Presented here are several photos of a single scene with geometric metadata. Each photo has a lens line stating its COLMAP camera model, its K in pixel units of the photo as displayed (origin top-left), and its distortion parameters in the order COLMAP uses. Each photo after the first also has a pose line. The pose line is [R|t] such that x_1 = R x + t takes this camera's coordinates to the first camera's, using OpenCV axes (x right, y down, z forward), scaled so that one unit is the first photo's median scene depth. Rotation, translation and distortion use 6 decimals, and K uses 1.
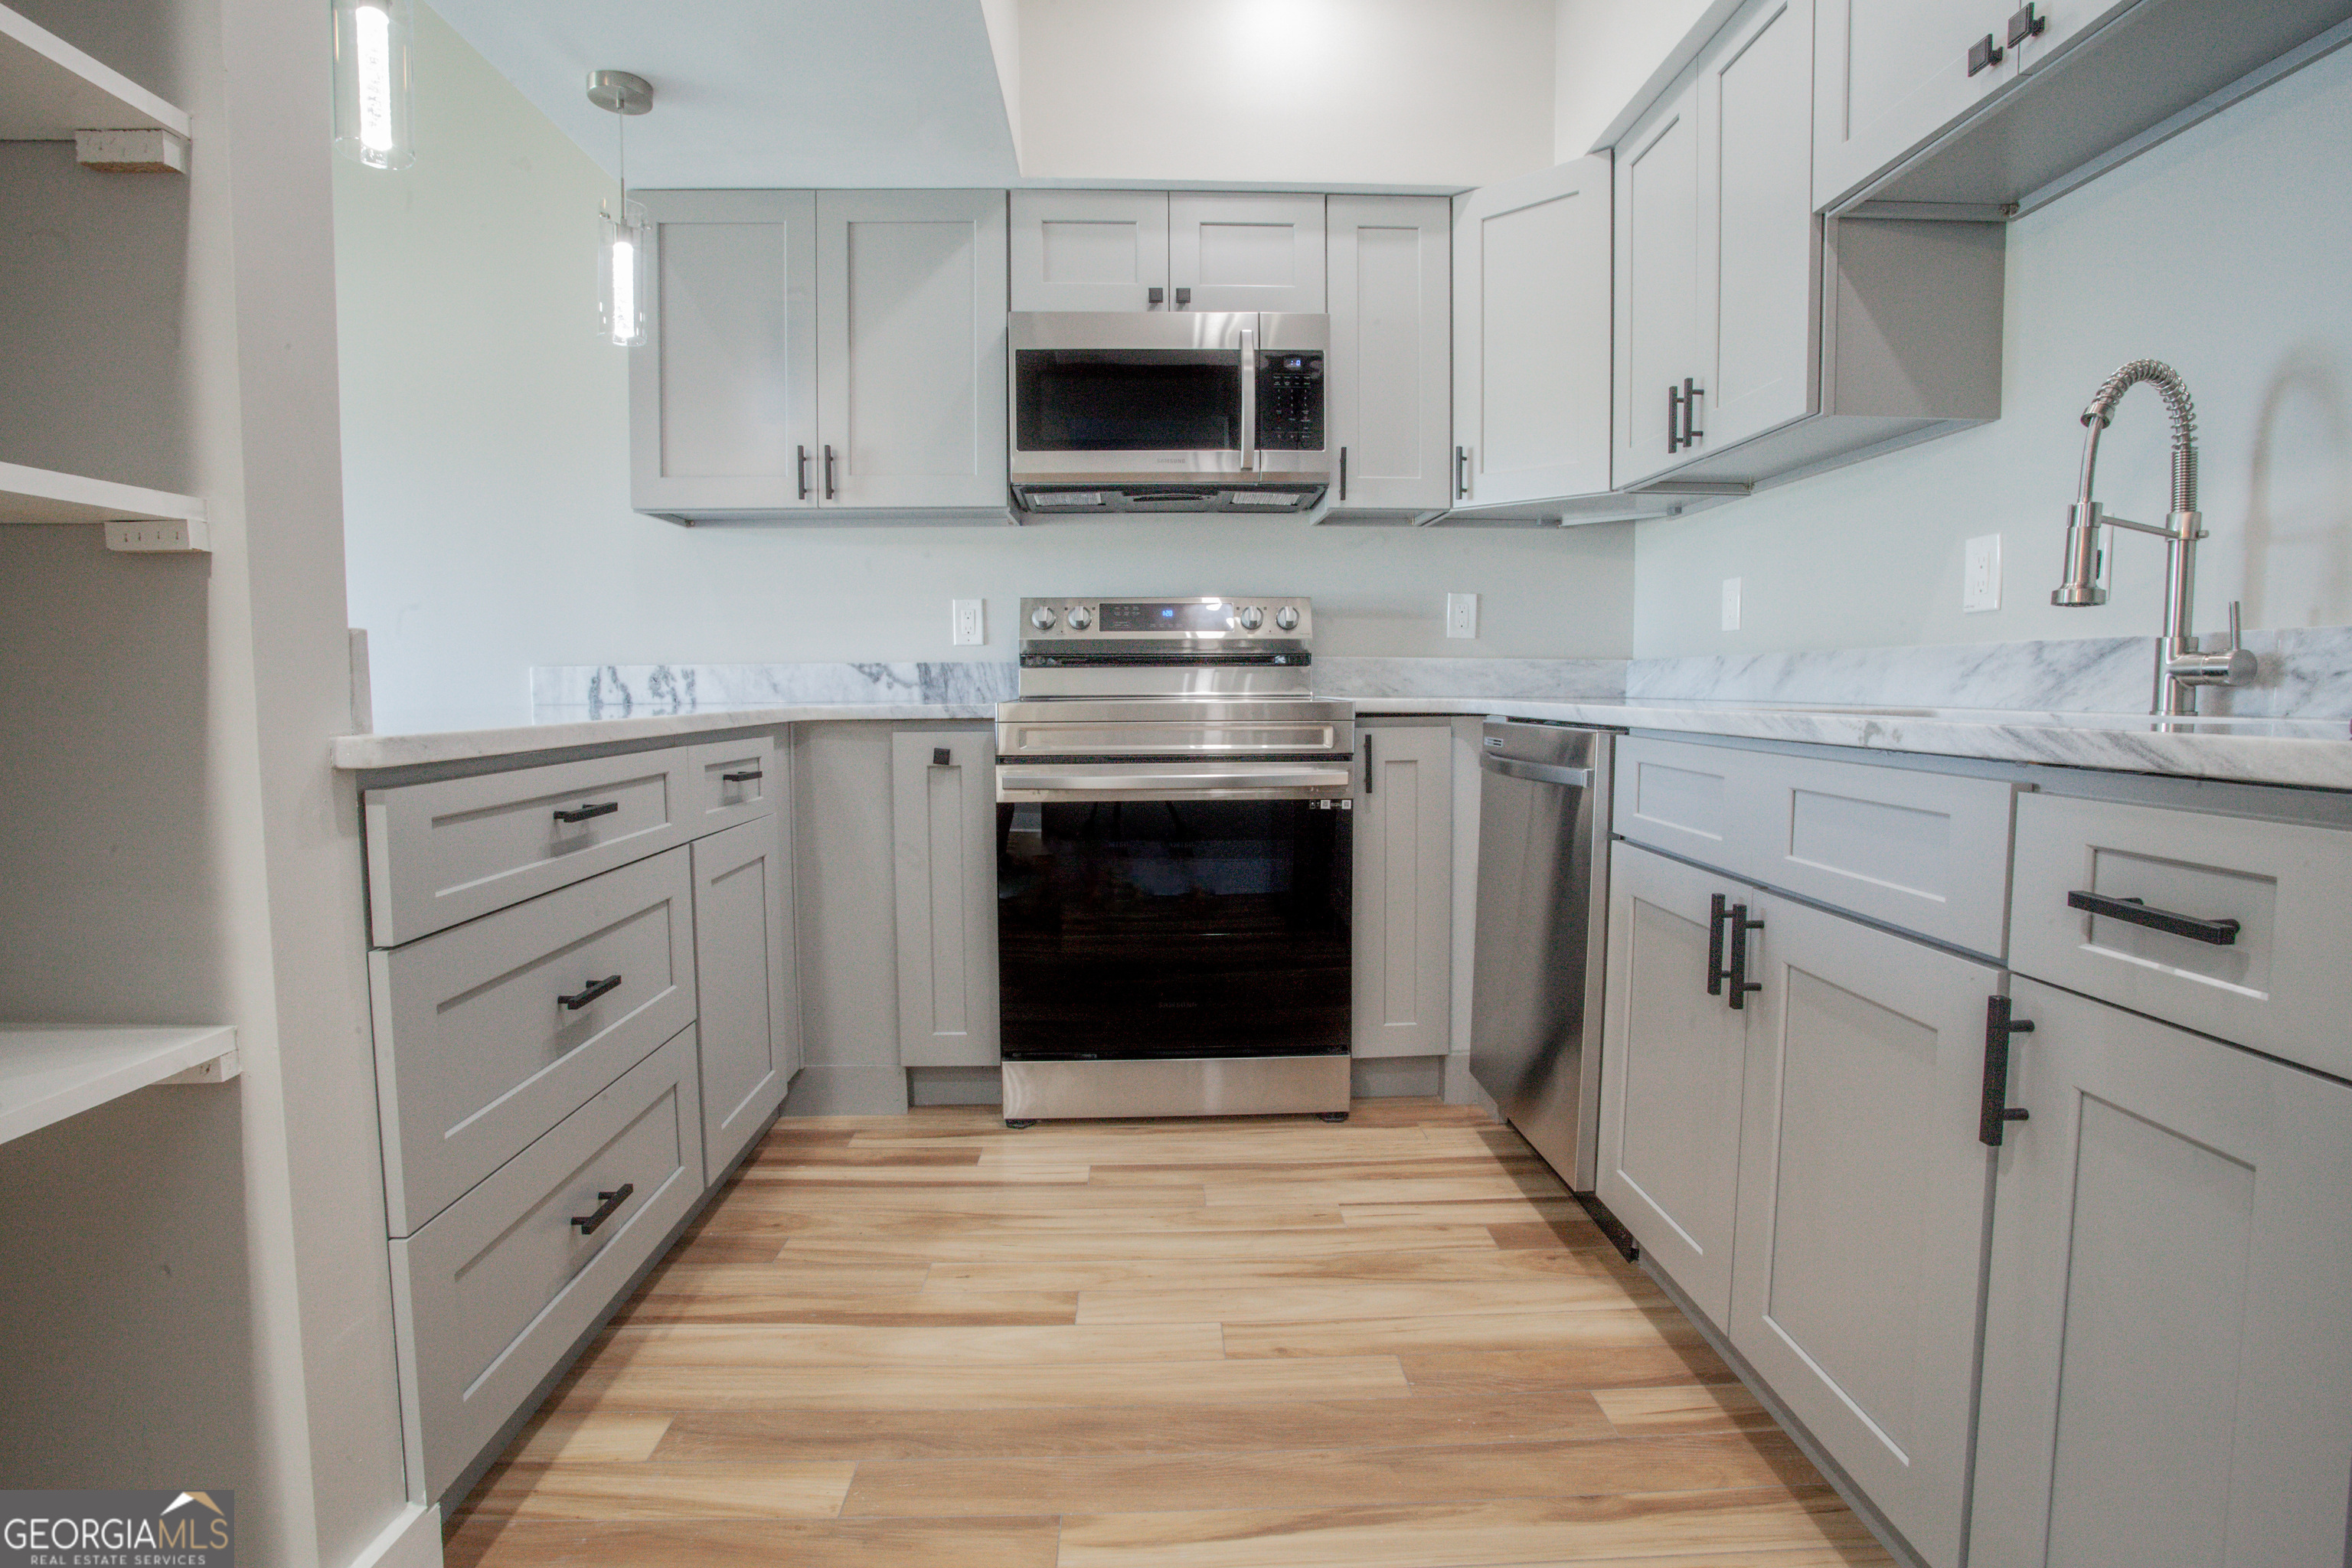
lens RADIAL K [[1192.2, 0, 1130.5], [0, 1192.2, 766.7], [0, 0, 1]] dist [-0.074477, 0.034944]
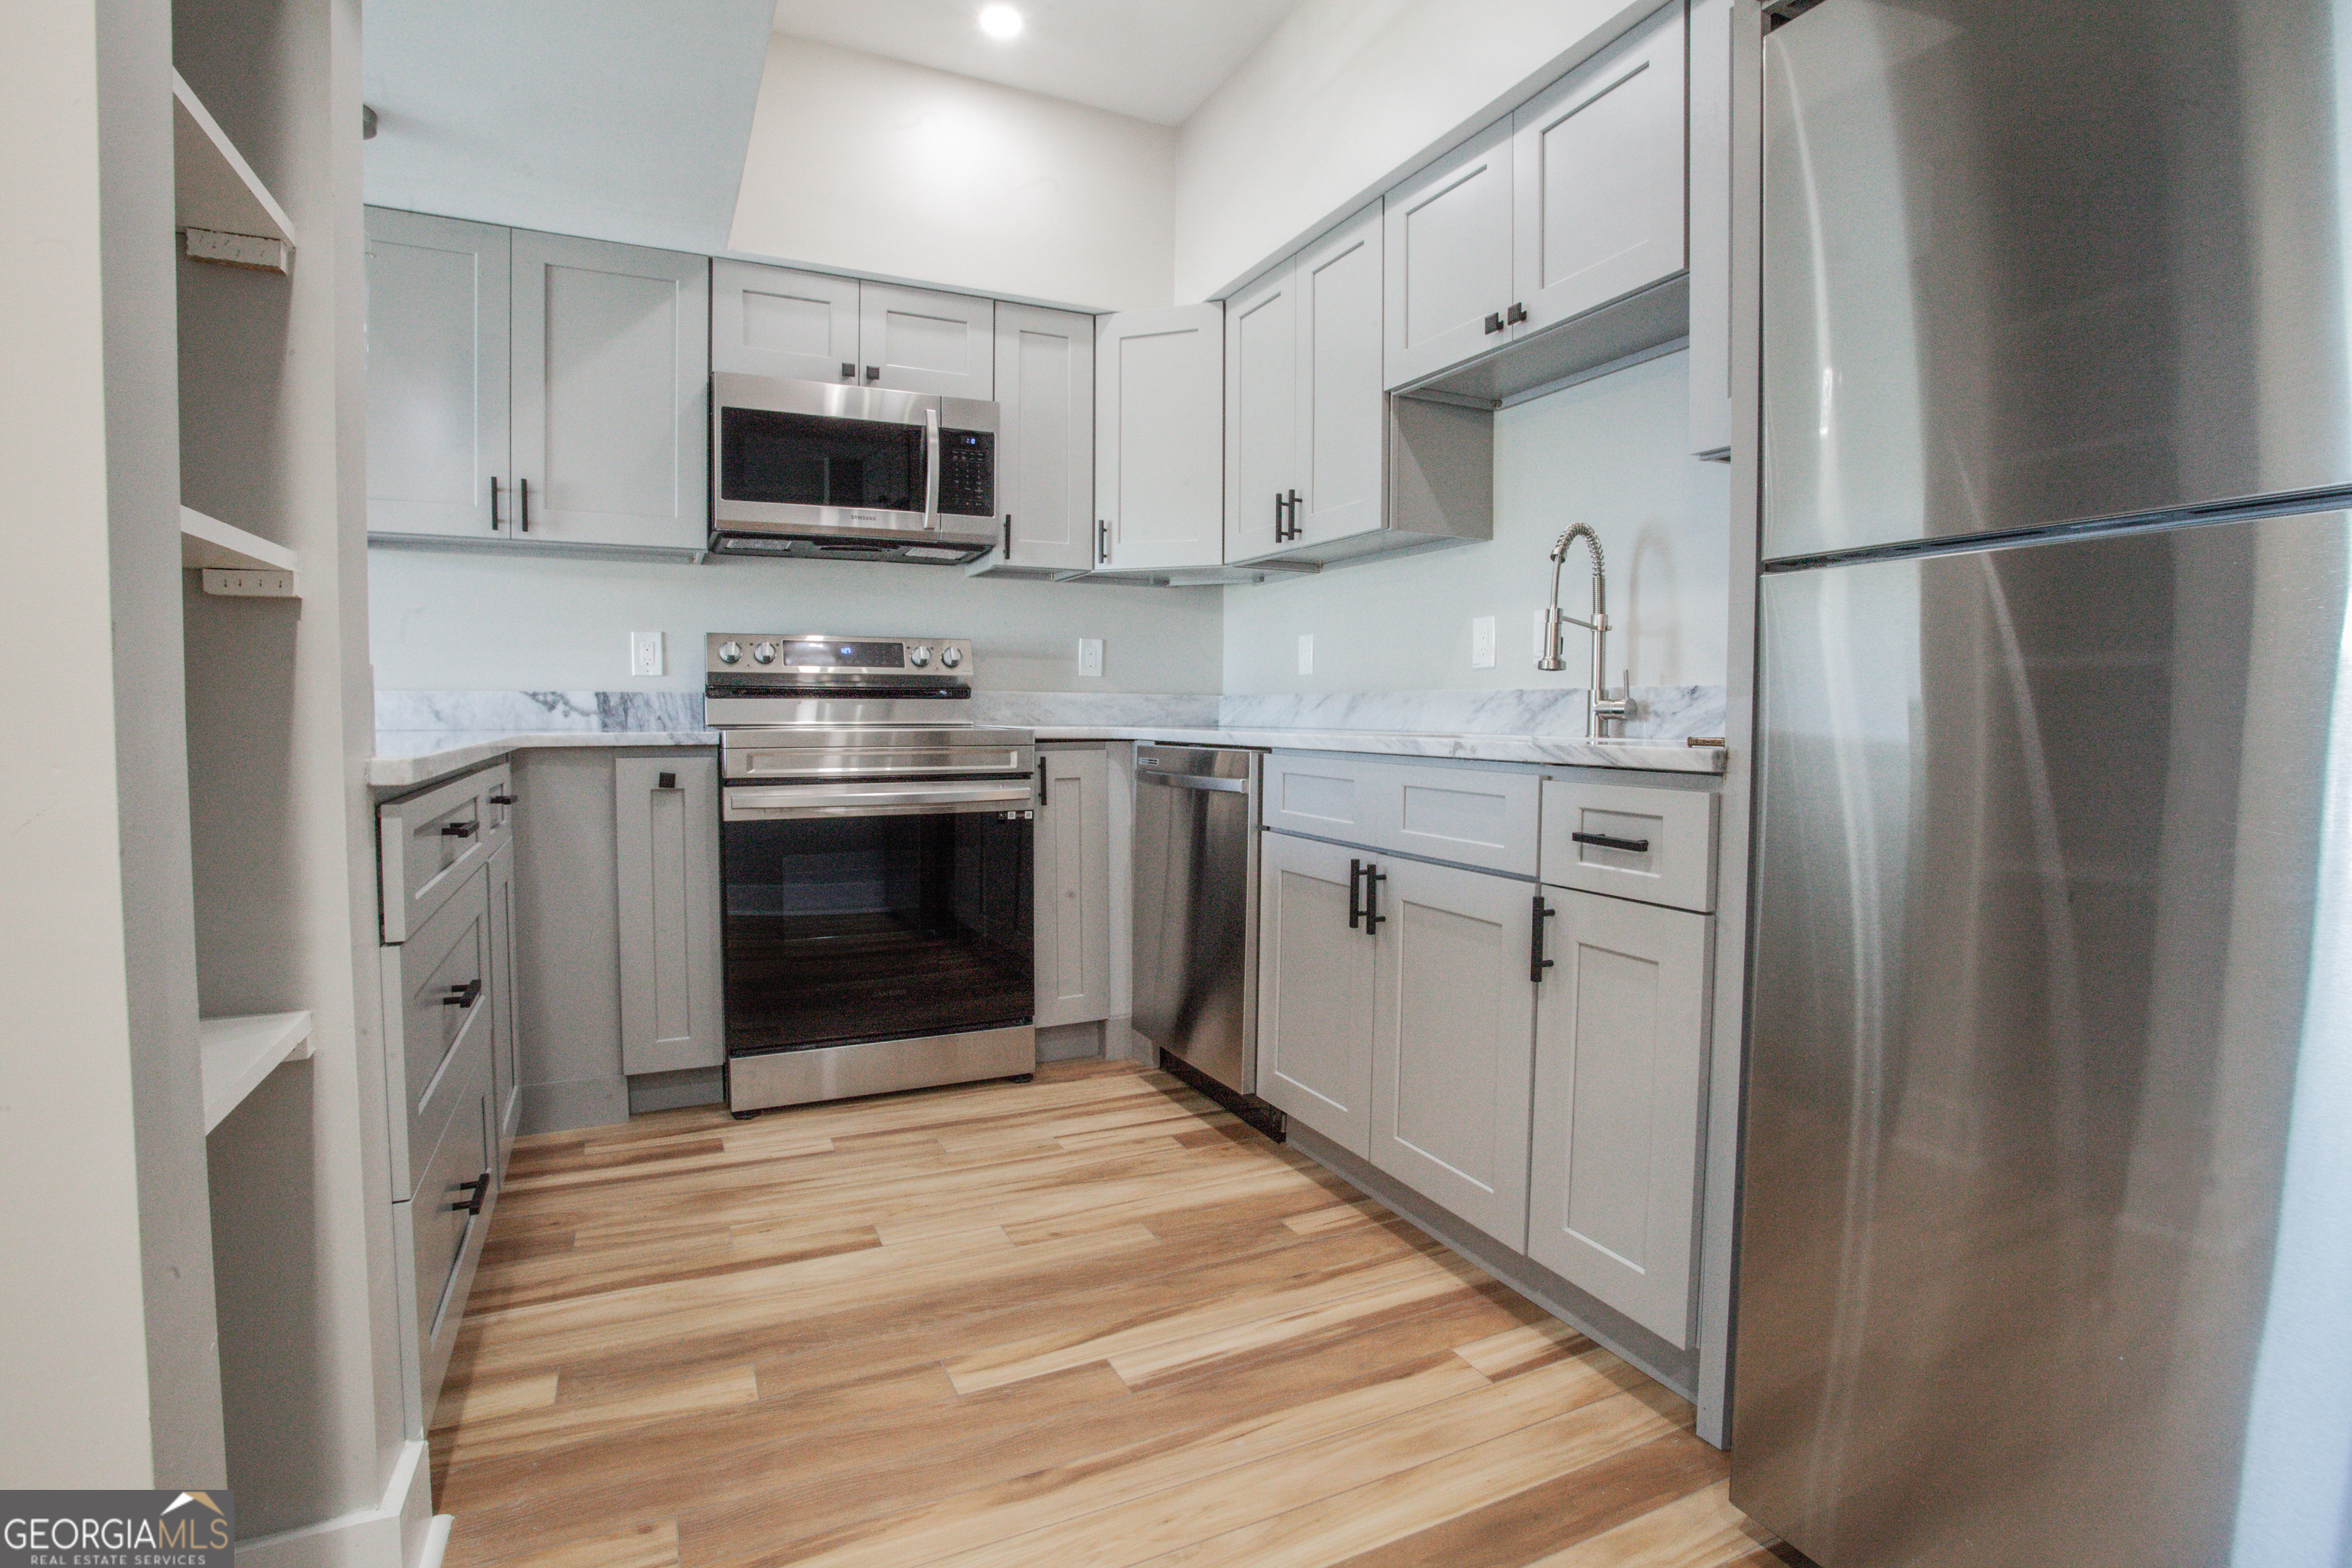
lens RADIAL K [[1146.5, 0, 1174.7], [0, 1146.5, 767.0], [0, 0, 1]] dist [-0.068149, 0.027320]
pose [[0.916864, -0.011710, 0.399027, -0.166897], [0.020583, 0.999627, -0.017958, 0.008100], [-0.398668, 0.024678, 0.916763, -0.140203]]
